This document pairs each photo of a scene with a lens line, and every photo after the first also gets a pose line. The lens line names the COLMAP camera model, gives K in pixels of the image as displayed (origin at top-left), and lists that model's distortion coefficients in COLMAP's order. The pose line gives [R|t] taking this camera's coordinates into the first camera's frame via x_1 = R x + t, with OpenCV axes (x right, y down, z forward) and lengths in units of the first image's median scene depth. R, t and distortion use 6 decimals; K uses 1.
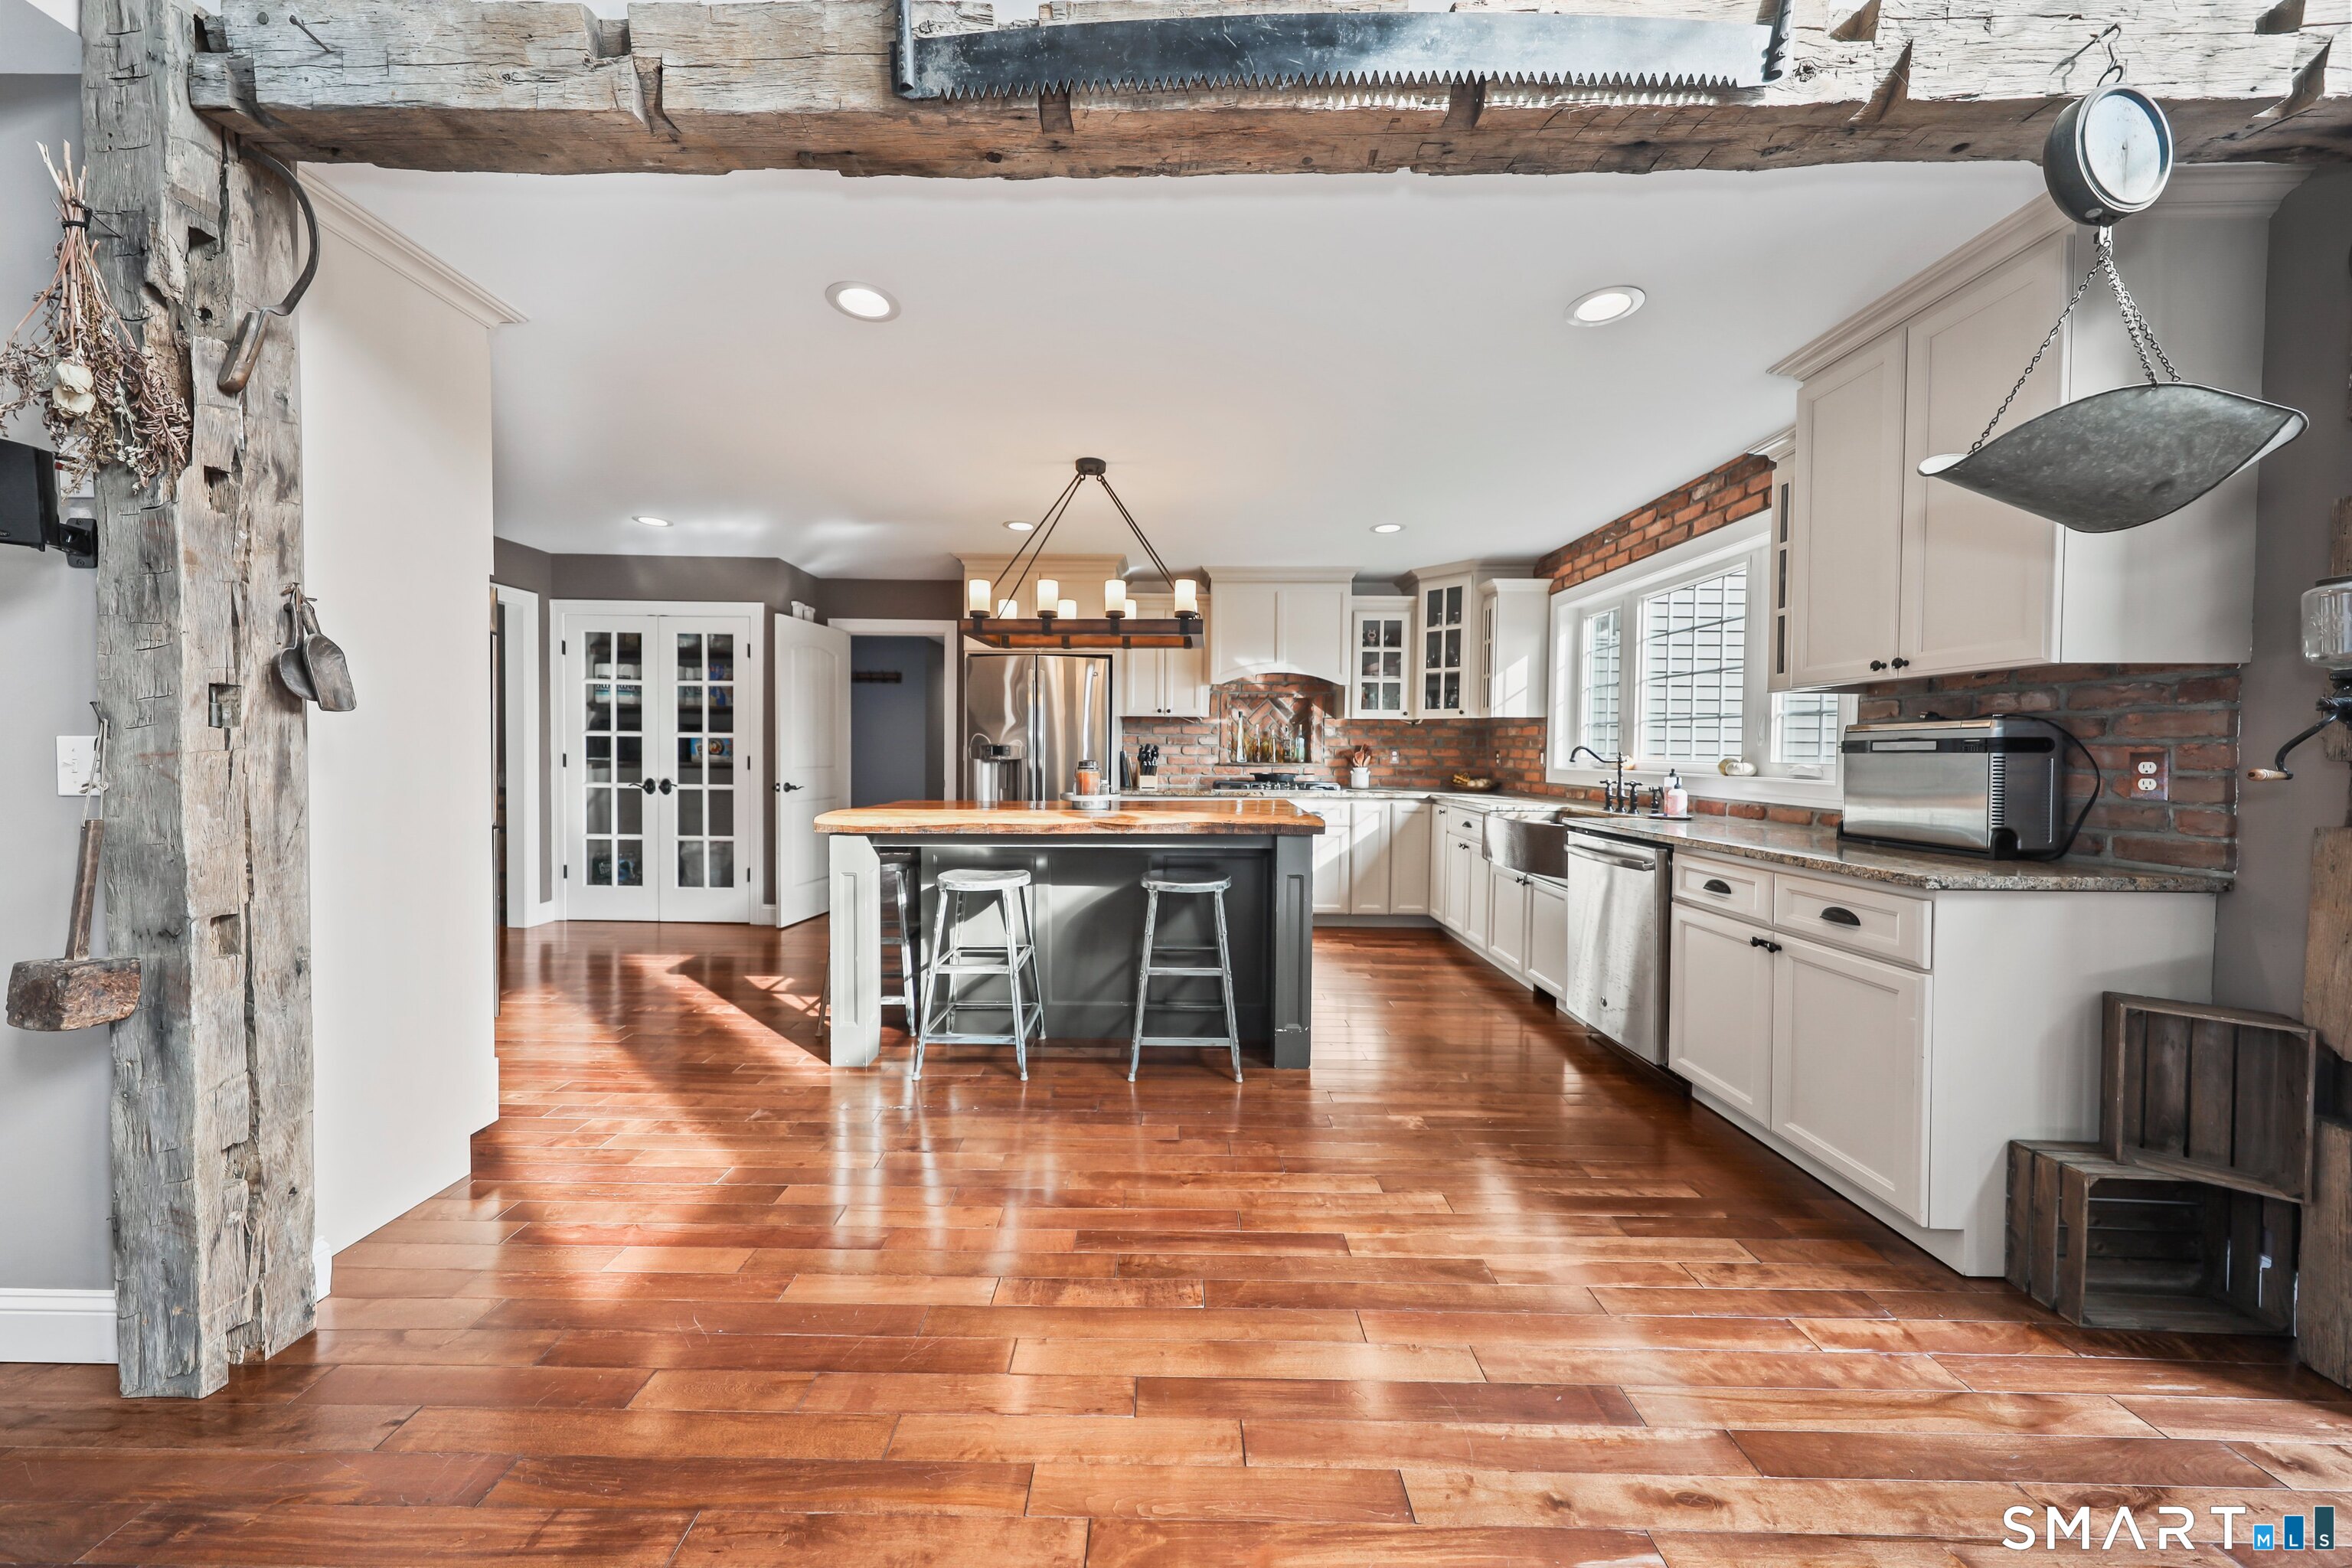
lens RADIAL K [[785.0, 0, 1187.5], [0, 785.0, 768.1], [0, 0, 1]] dist [0.001500, 0.000476]
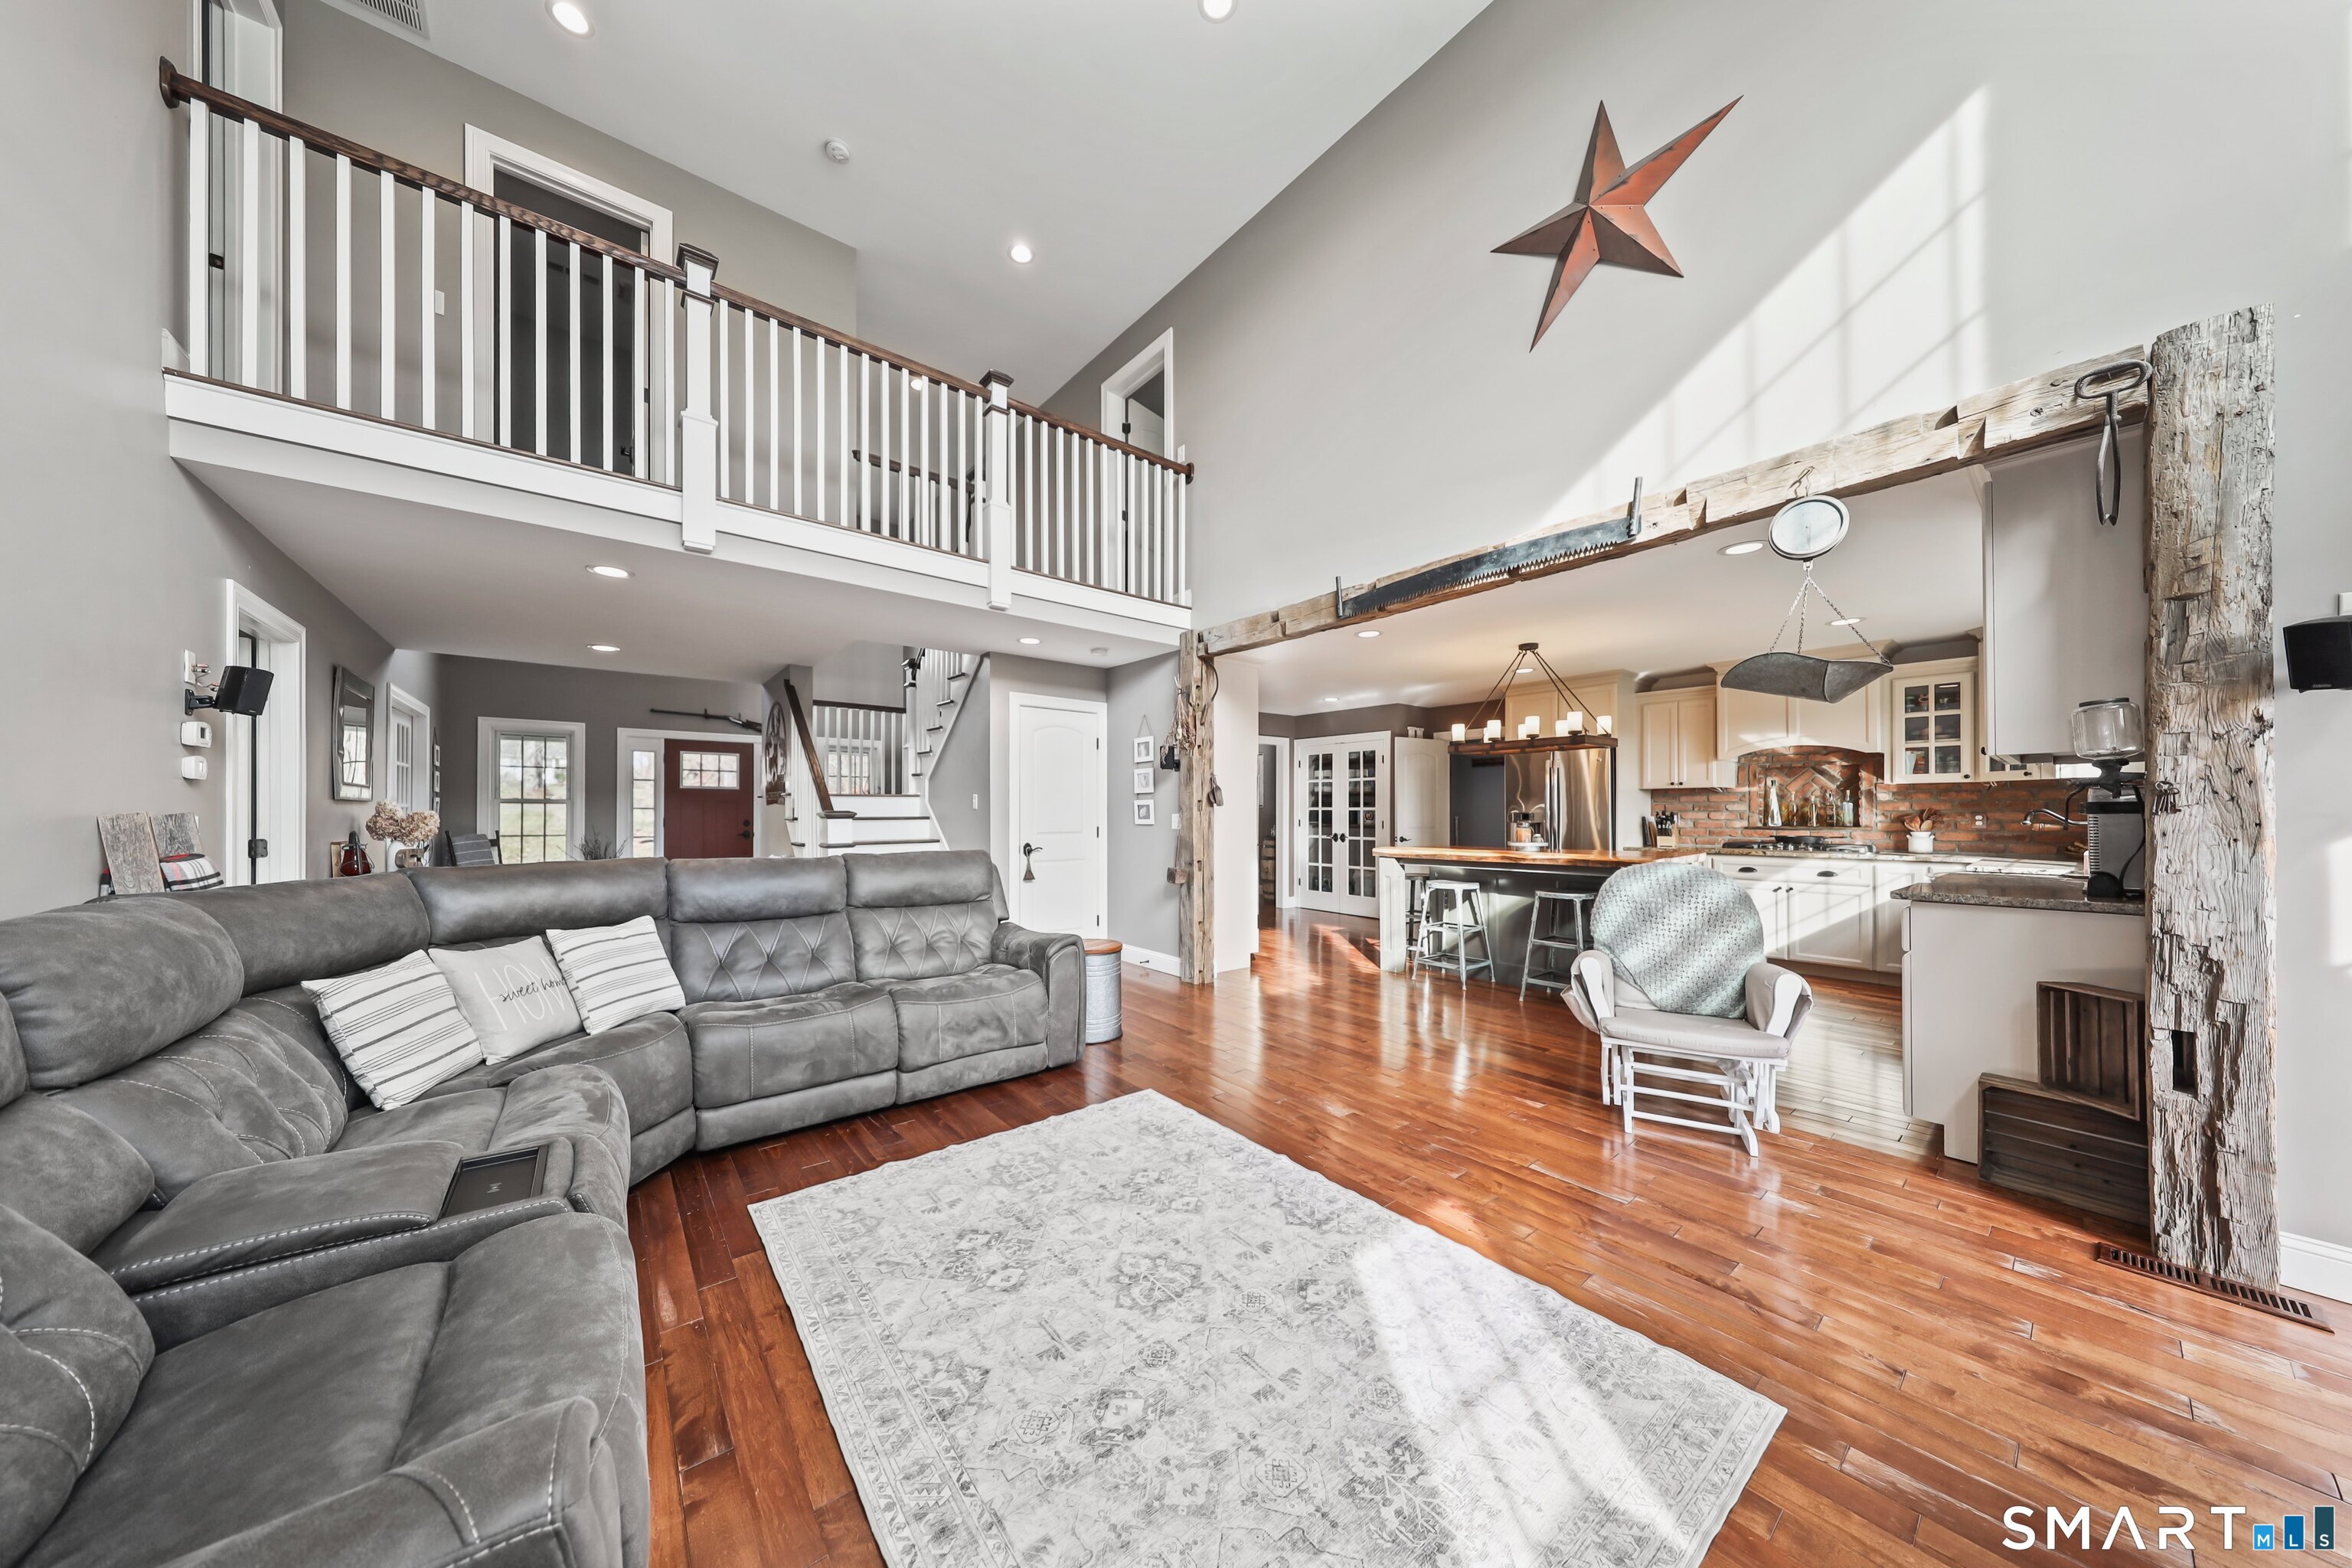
lens RADIAL K [[752.7, 0, 1148.7], [0, 752.7, 812.5], [0, 0, 1]] dist [-0.000895, -0.000061]
pose [[0.611049, -0.009601, -0.791535, 0.419694], [-0.013901, 0.999642, -0.022857, 0.011180], [0.791471, 0.024970, 0.610697, -0.394771]]
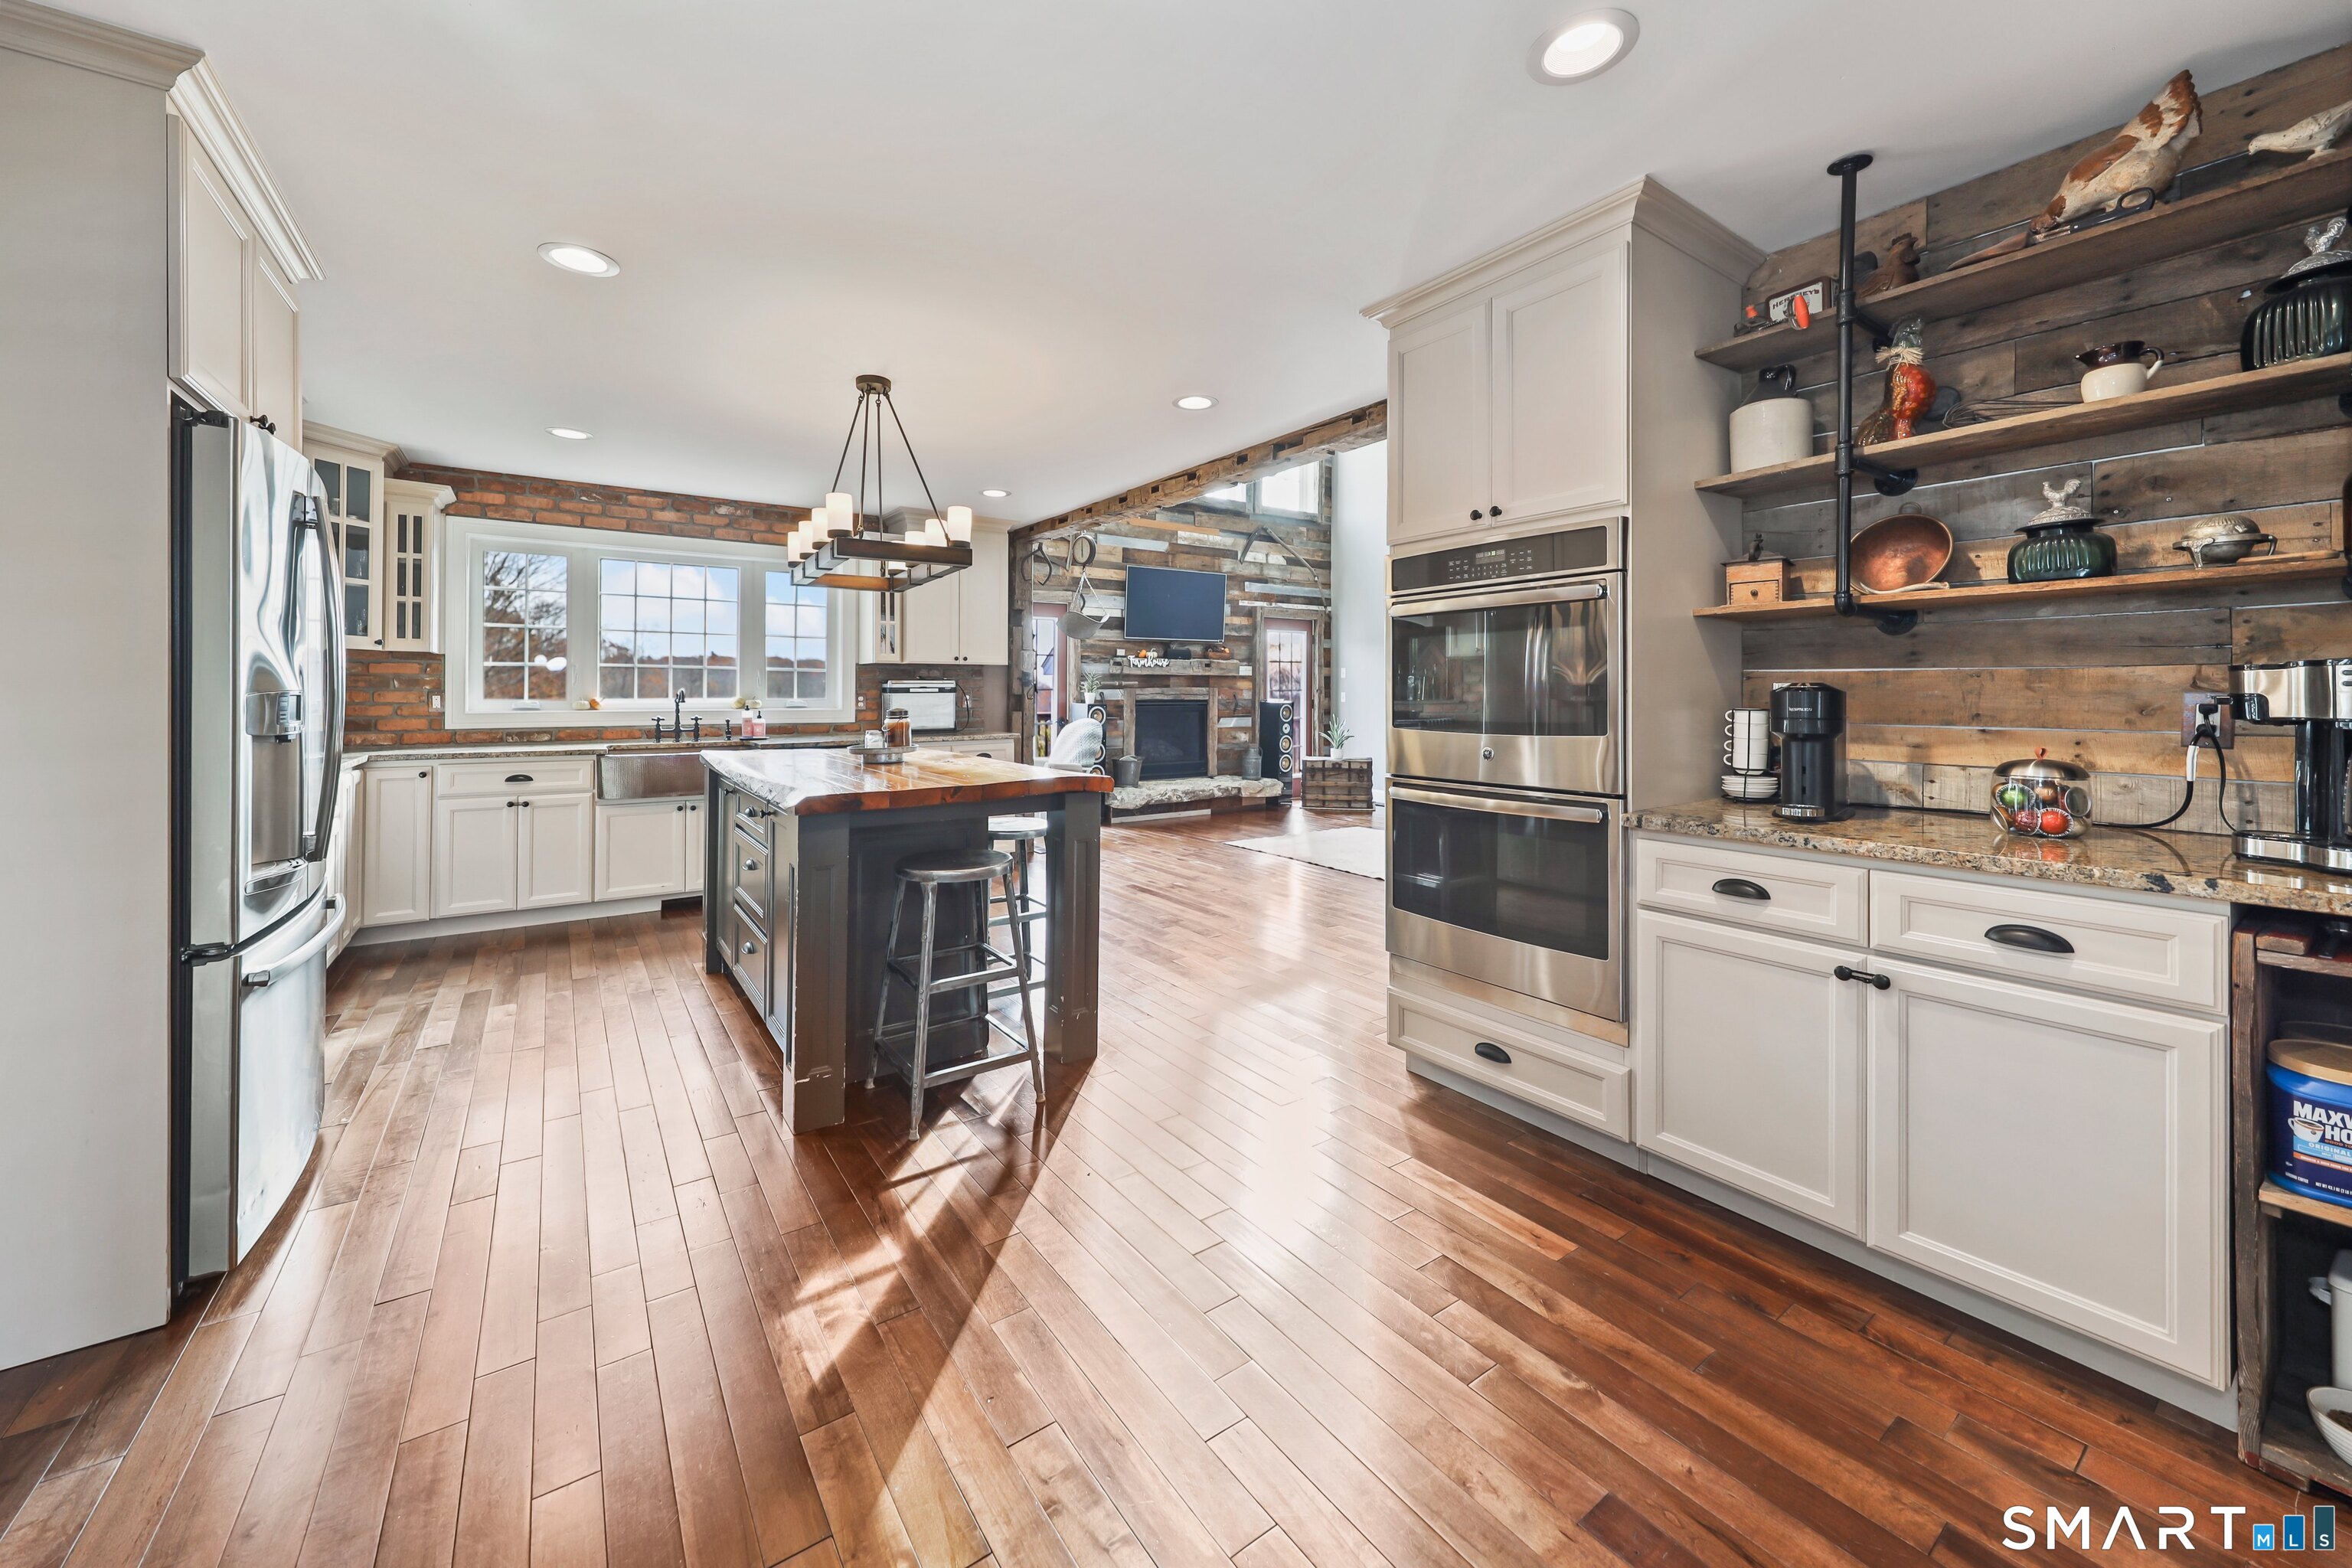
lens RADIAL K [[881.4, 0, 1165.2], [0, 881.4, 688.2], [0, 0, 1]] dist [0.001659, 0.000170]
pose [[-0.565912, -0.007748, 0.824430, -0.770888], [0.012536, 0.999759, 0.018001, -0.033458], [-0.824371, 0.020522, -0.565678, 0.865915]]
